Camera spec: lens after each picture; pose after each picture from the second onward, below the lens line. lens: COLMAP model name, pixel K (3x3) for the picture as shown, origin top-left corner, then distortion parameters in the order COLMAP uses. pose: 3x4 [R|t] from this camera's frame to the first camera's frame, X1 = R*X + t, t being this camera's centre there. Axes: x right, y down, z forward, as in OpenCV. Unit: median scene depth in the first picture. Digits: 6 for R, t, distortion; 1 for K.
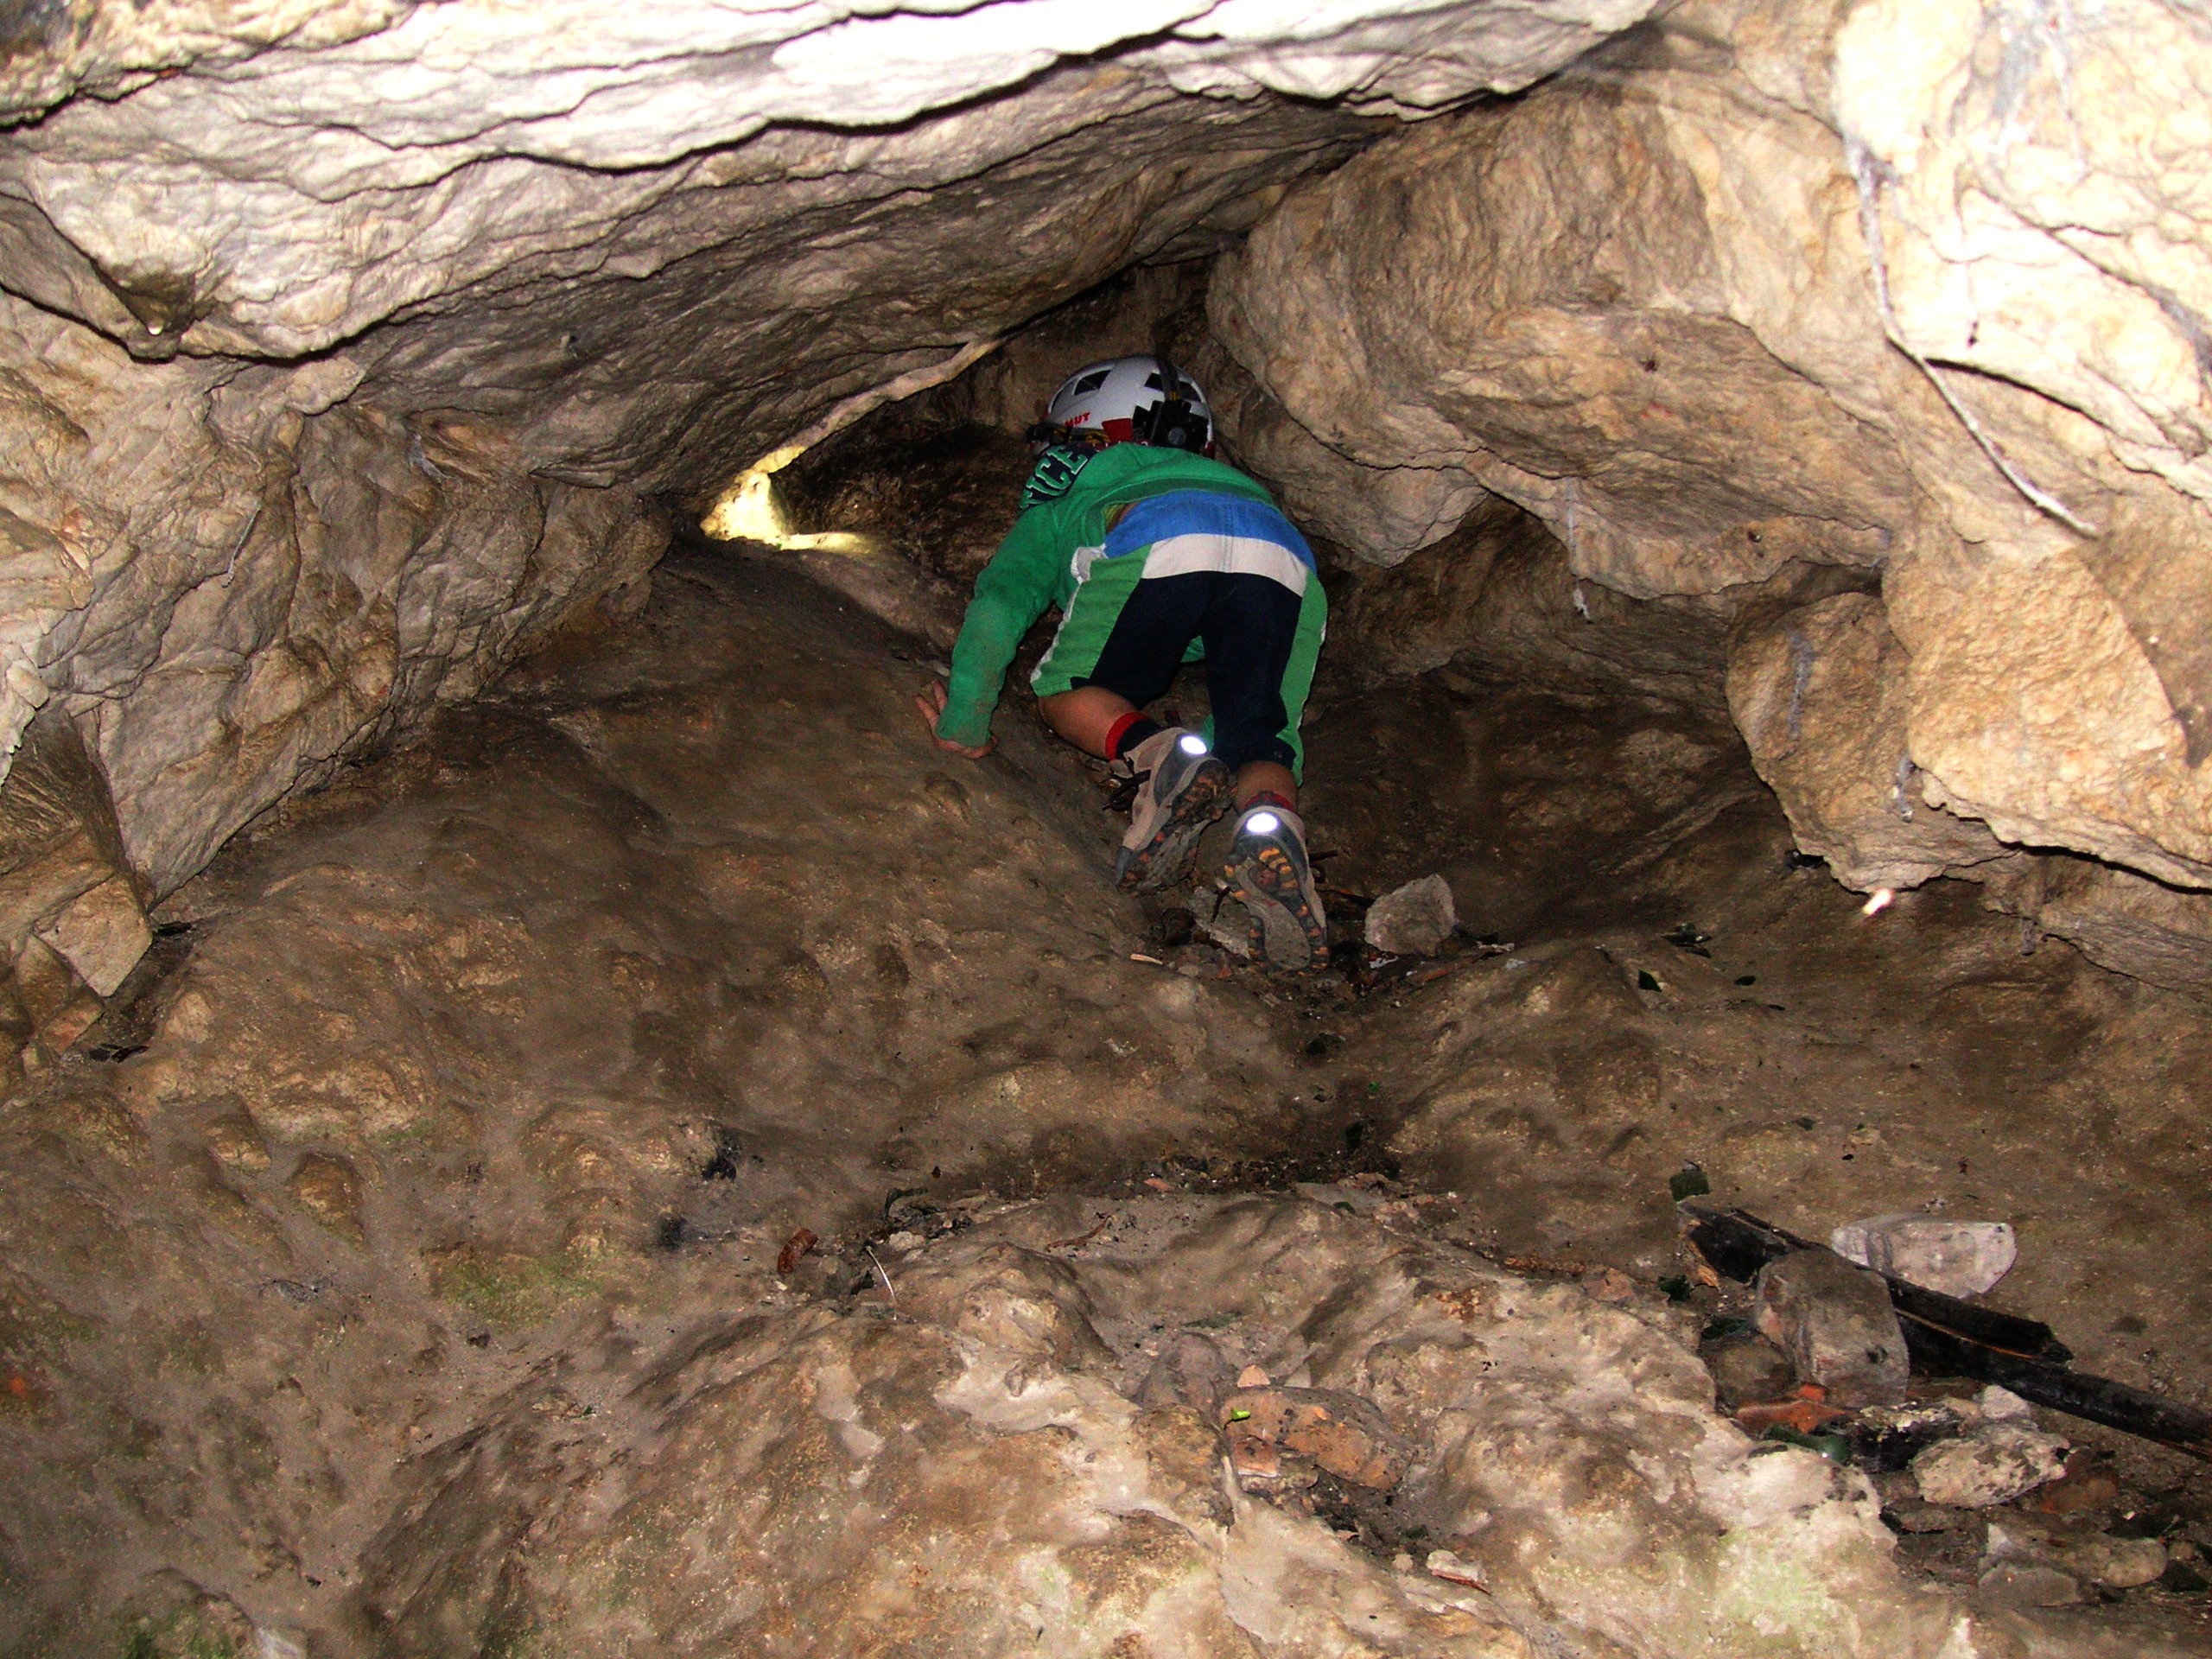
lens RADIAL K [[2470.9, 0, 1102.9], [0, 2470.9, 831.5], [0, 0, 1]] dist [-0.152570, 0.000000]
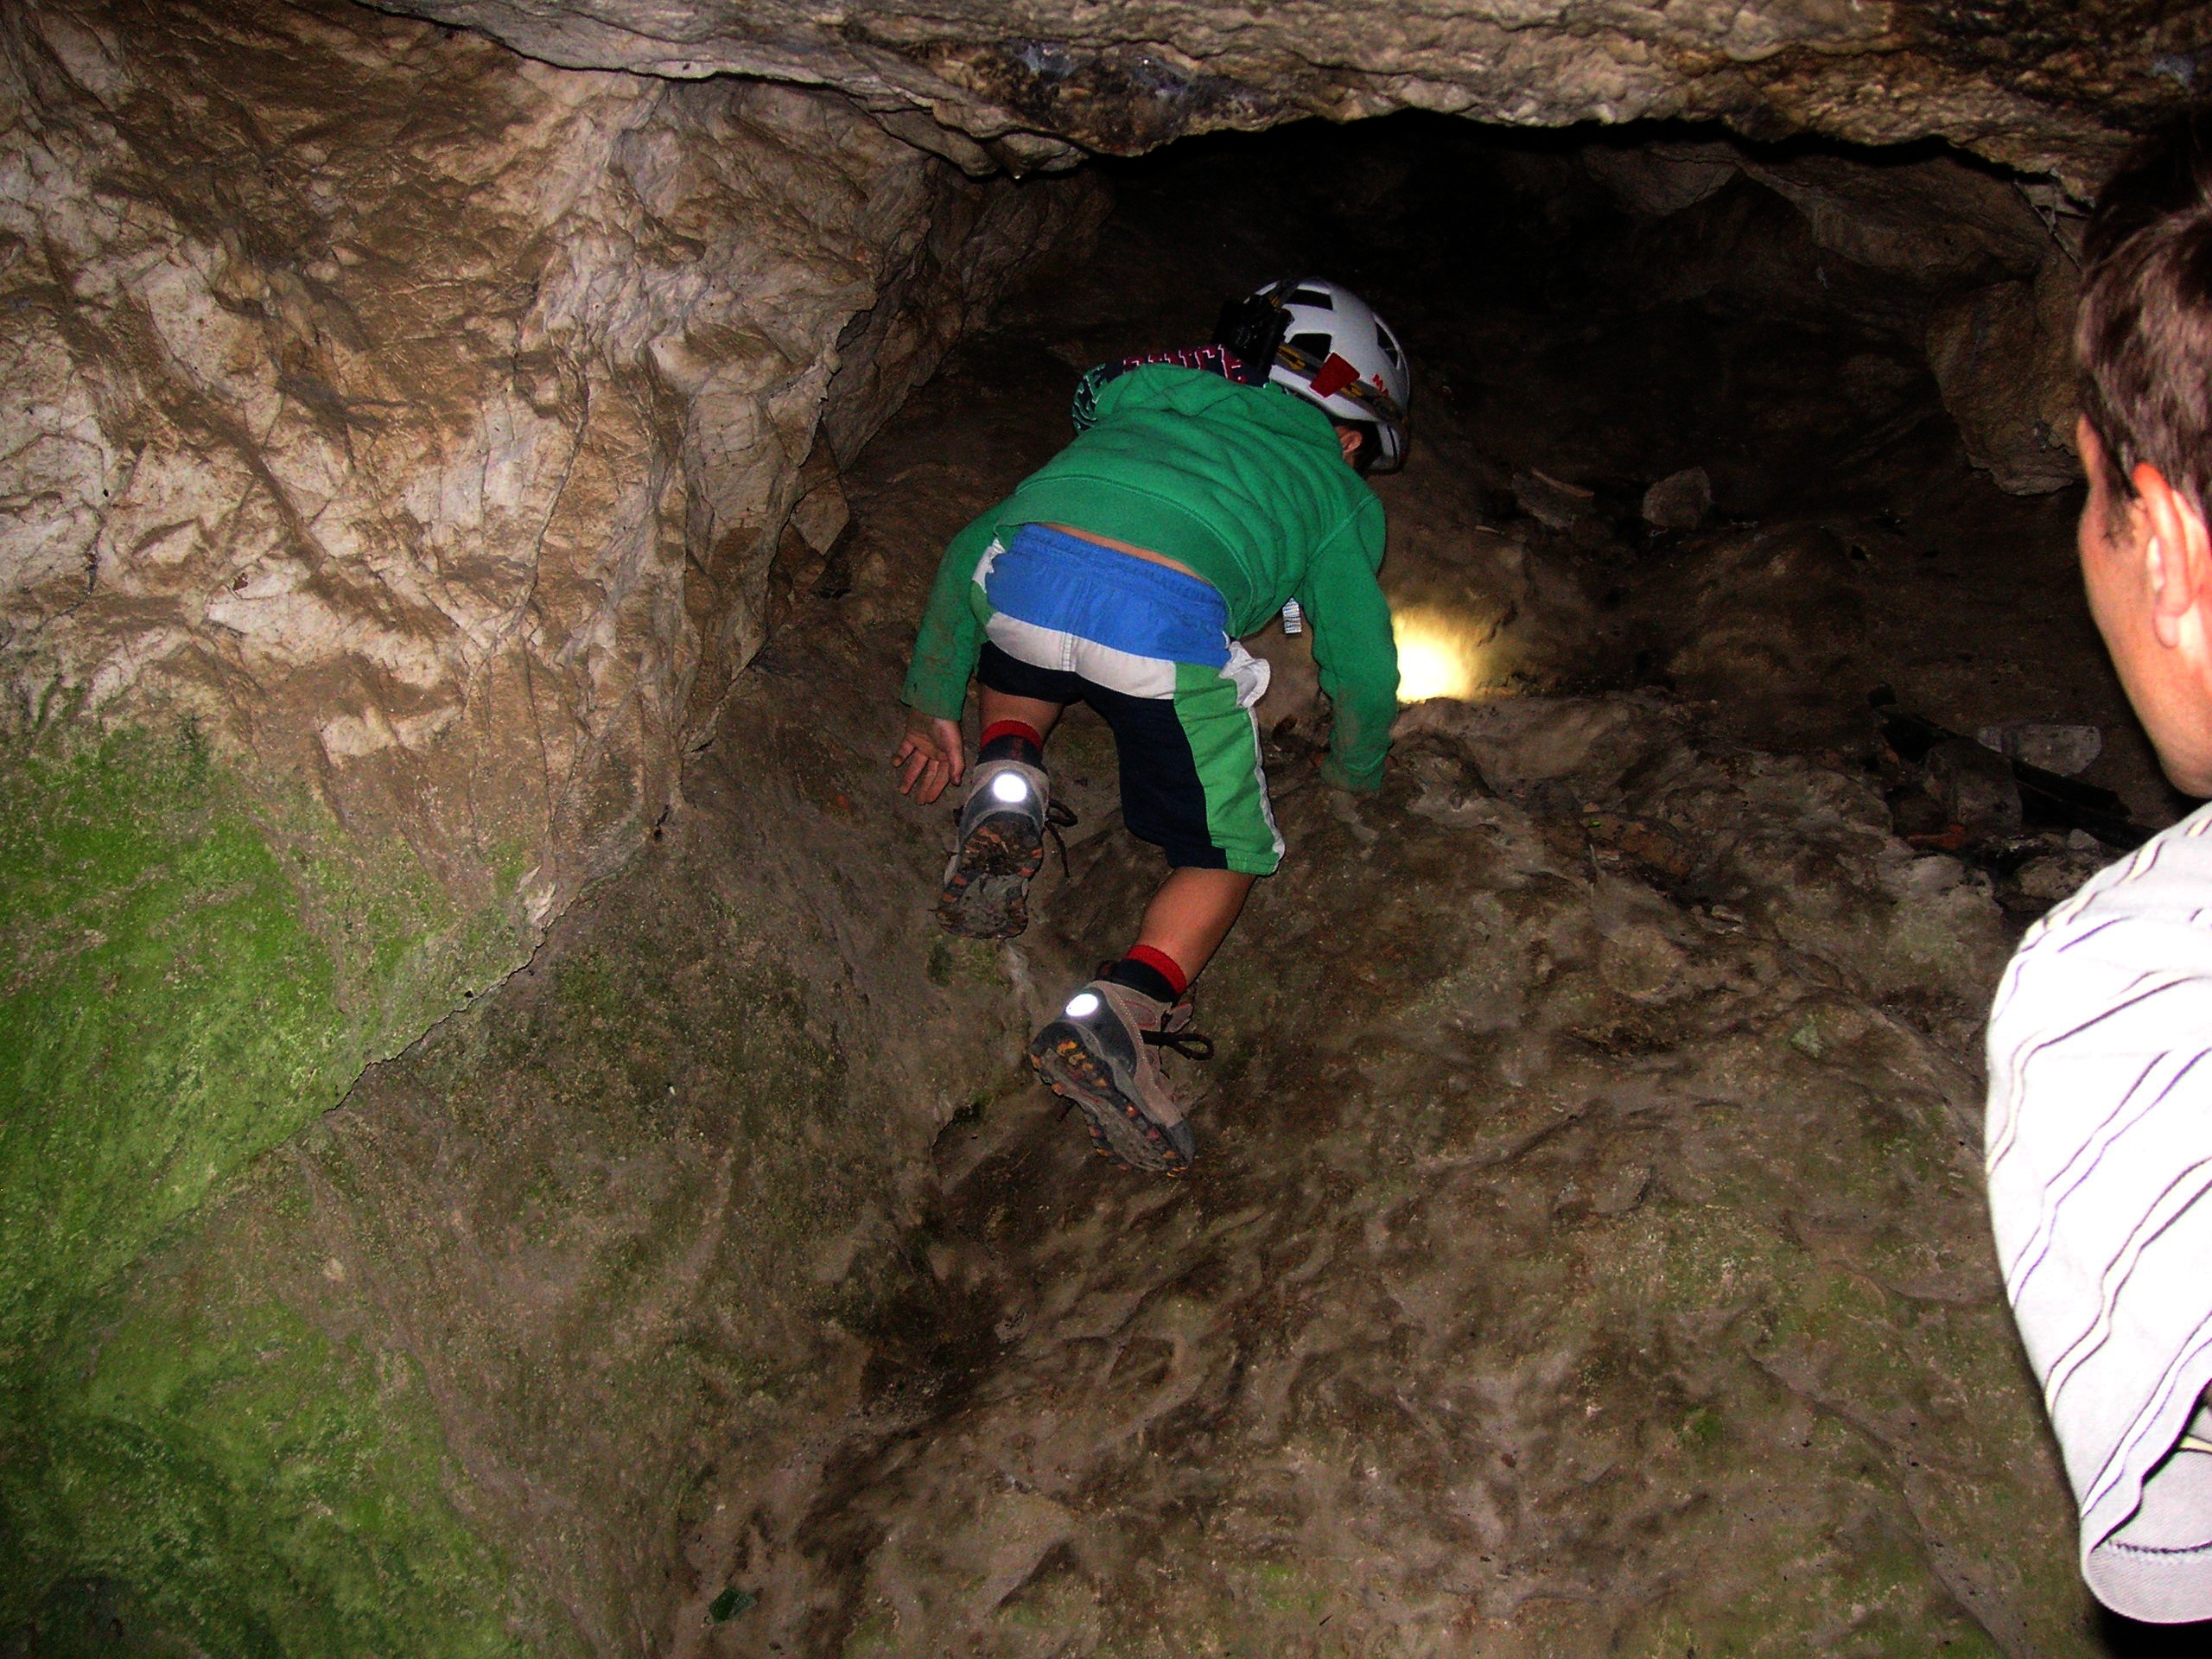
lens RADIAL K [[2470.9, 0, 1111.1], [0, 2470.9, 826.5], [0, 0, 1]] dist [-0.152570, 0.000000]
pose [[0.997173, 0.017245, -0.073132, -0.121273], [-0.003846, 0.983746, 0.179526, -0.041036], [0.075039, -0.178737, 0.981031, -0.515502]]
